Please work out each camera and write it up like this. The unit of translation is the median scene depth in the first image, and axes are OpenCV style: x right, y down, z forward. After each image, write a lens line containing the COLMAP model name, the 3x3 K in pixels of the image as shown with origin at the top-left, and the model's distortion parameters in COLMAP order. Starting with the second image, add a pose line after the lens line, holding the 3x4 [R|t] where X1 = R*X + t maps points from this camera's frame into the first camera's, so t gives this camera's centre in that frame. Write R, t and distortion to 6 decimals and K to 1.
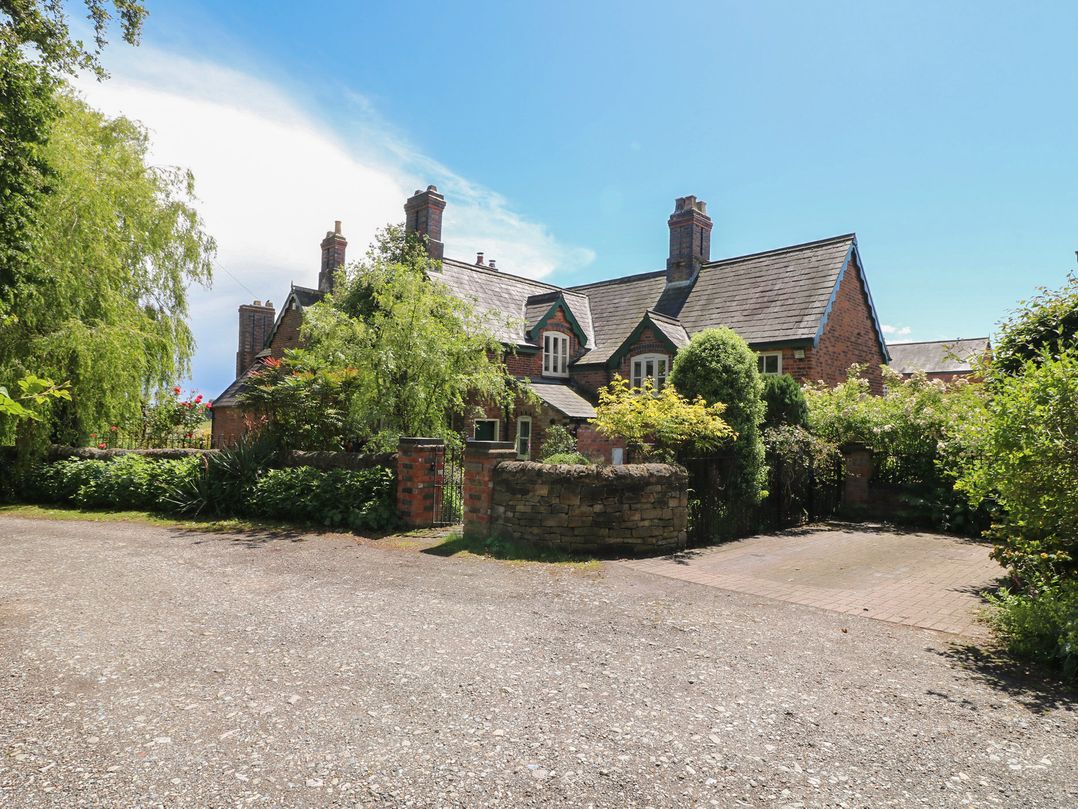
lens RADIAL K [[563.8, 0, 535.1], [0, 563.8, 395.1], [0, 0, 1]] dist [-0.002774, -0.013785]
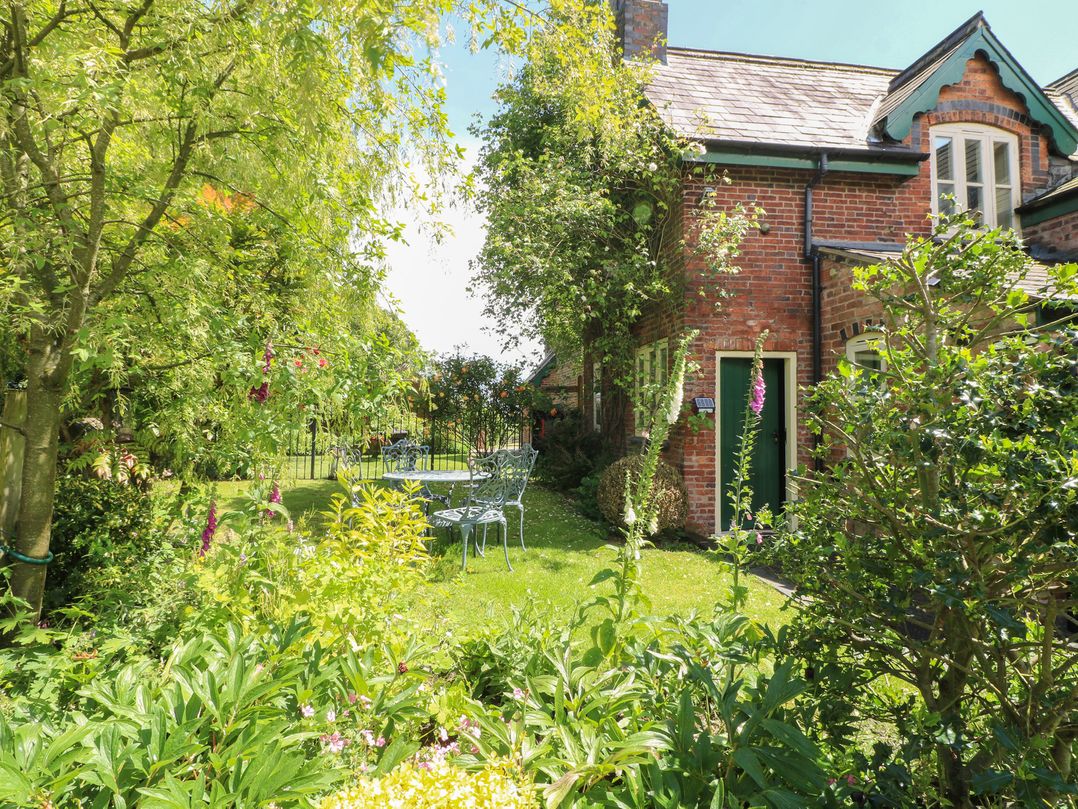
lens RADIAL K [[563.8, 0, 535.1], [0, 563.8, 395.1], [0, 0, 1]] dist [-0.002774, -0.013785]
pose [[0.782220, -0.040403, -0.621691, 0.033284], [0.053136, 0.998585, 0.001960, 0.055241], [0.620733, -0.034567, 0.783260, 0.516784]]
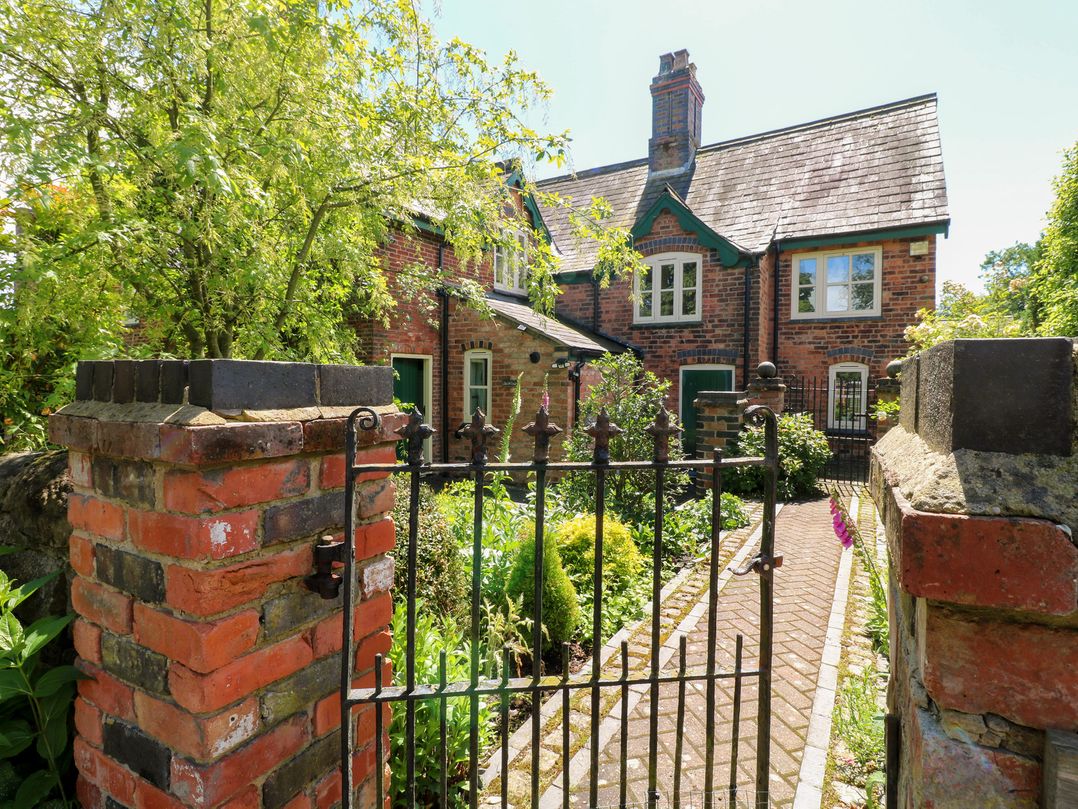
lens RADIAL K [[563.8, 0, 535.1], [0, 563.8, 395.1], [0, 0, 1]] dist [-0.002774, -0.013785]
pose [[0.981531, -0.017643, 0.190490, -0.064601], [0.001573, 0.996449, 0.084185, 0.030430], [-0.191299, -0.082330, 0.978073, 0.352914]]
